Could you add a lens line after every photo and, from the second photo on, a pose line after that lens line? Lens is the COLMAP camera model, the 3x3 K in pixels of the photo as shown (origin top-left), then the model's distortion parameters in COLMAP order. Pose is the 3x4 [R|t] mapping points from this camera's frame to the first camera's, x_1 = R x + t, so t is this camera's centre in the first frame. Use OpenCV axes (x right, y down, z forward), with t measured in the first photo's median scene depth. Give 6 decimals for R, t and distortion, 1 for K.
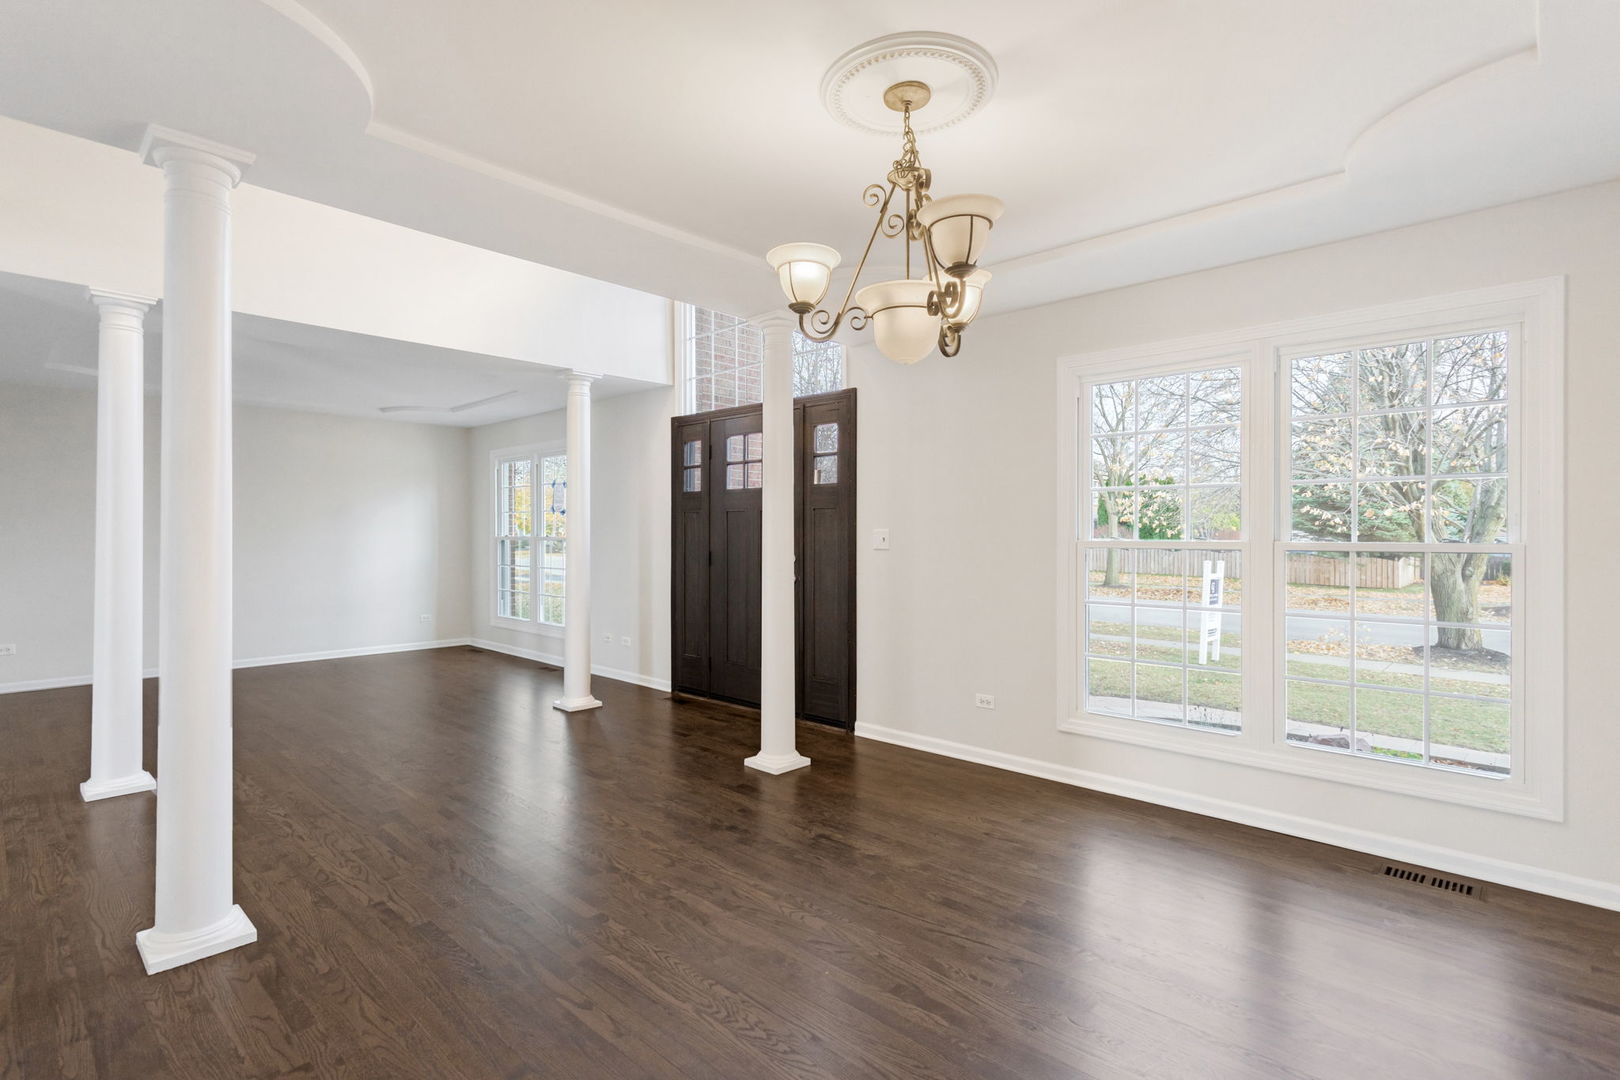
lens RADIAL K [[784.2, 0, 811.5], [0, 784.2, 534.4], [0, 0, 1]] dist [-0.080536, 0.032342]
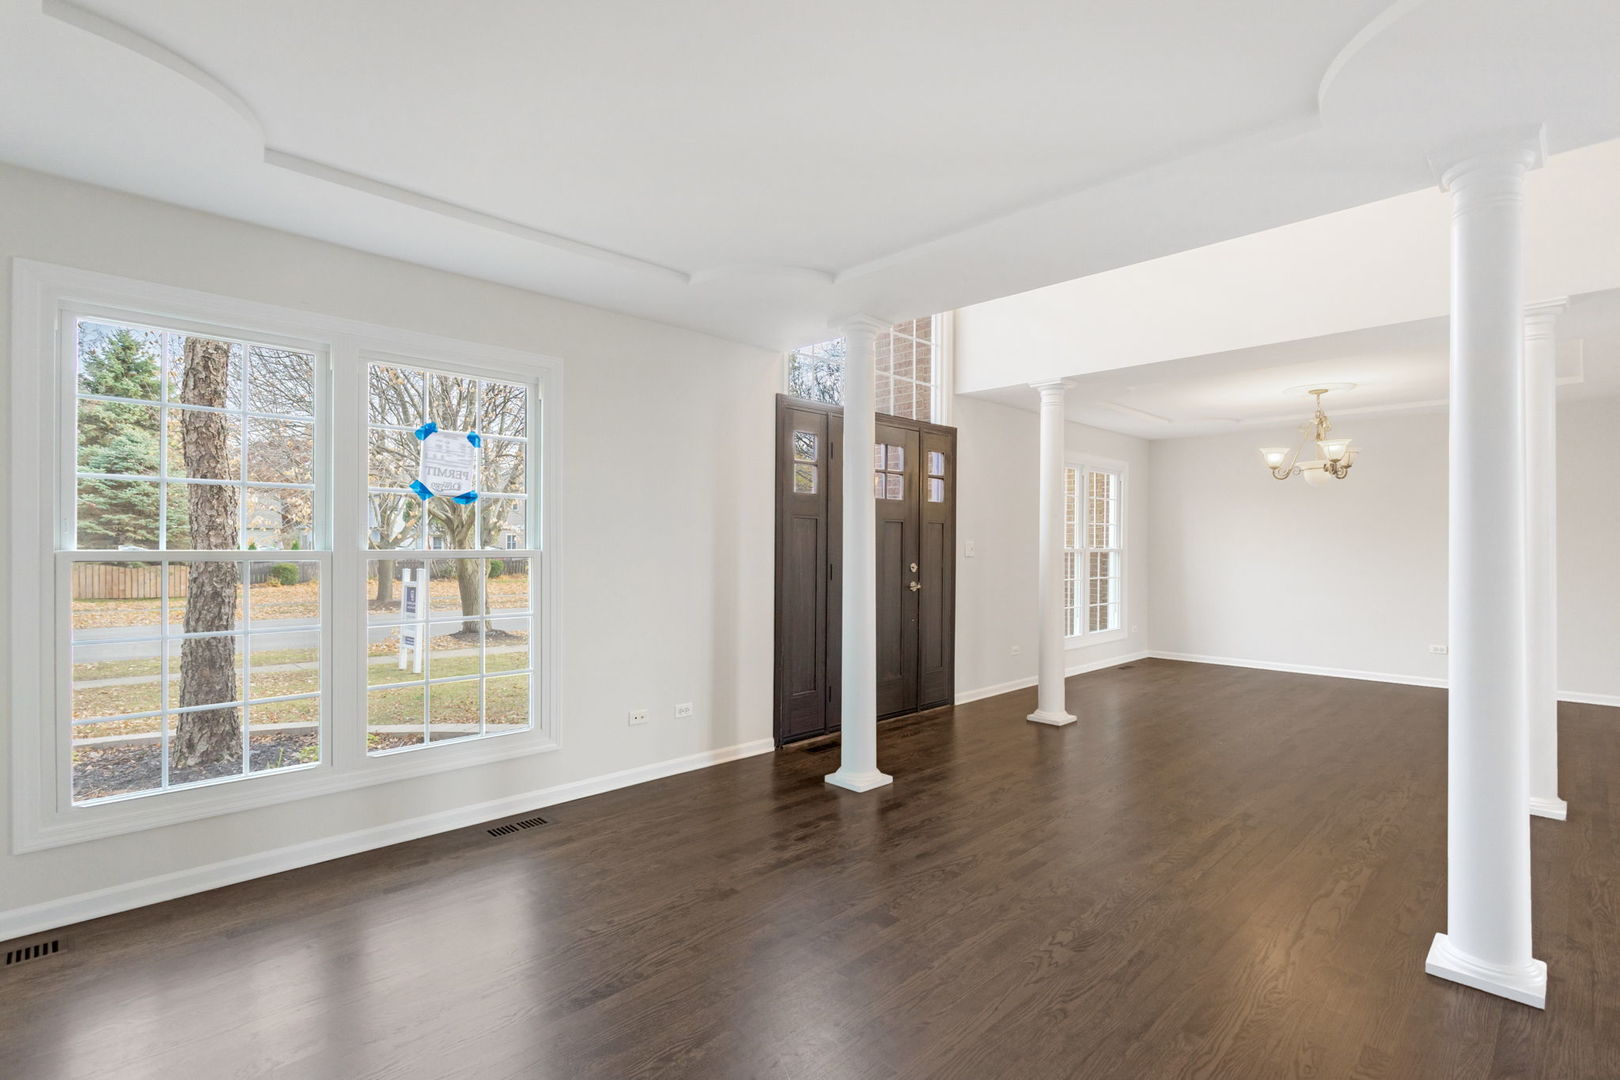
lens RADIAL K [[784.2, 0, 811.5], [0, 784.2, 534.4], [0, 0, 1]] dist [-0.080536, 0.032342]
pose [[0.075346, 0.006170, 0.997138, -1.010183], [0.001252, 0.999979, -0.006282, -0.007892], [-0.997157, 0.001722, 0.075337, 0.962088]]
